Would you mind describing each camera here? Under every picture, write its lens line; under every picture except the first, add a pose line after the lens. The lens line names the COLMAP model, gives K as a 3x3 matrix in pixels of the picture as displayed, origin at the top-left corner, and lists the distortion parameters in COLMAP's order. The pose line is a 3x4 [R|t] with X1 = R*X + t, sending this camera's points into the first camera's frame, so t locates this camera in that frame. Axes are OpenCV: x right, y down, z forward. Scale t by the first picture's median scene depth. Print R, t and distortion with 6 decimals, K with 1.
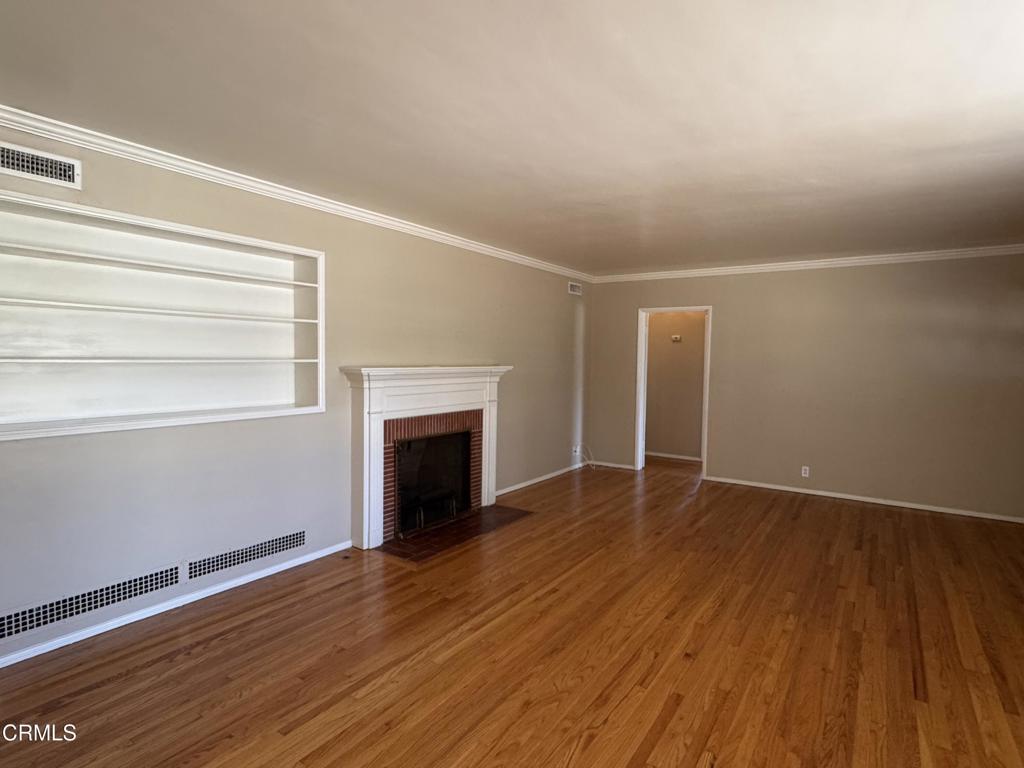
lens RADIAL K [[540.9, 0, 515.8], [0, 540.9, 383.6], [0, 0, 1]] dist [-0.000342, 0.000136]
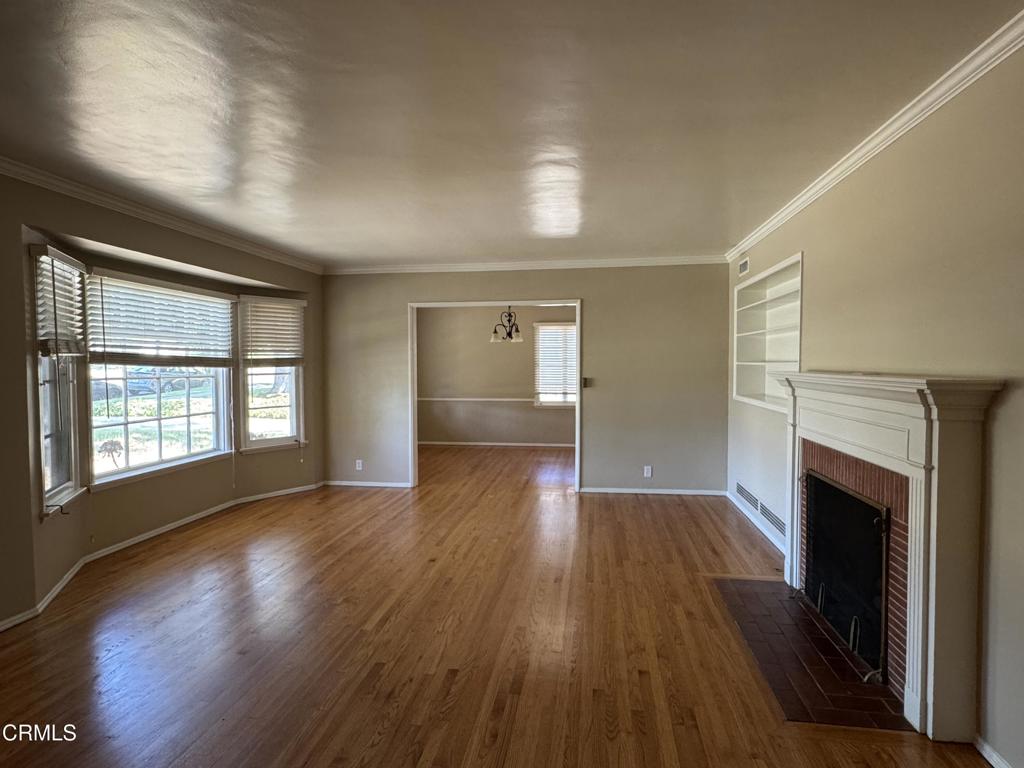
lens RADIAL K [[568.0, 0, 513.5], [0, 568.0, 382.8], [0, 0, 1]] dist [0.007347, 0.005367]
pose [[-0.896270, 0.004088, -0.443489, 0.581390], [-0.033567, 0.996464, 0.077024, -0.073592], [0.442236, 0.083921, -0.892964, 1.758285]]
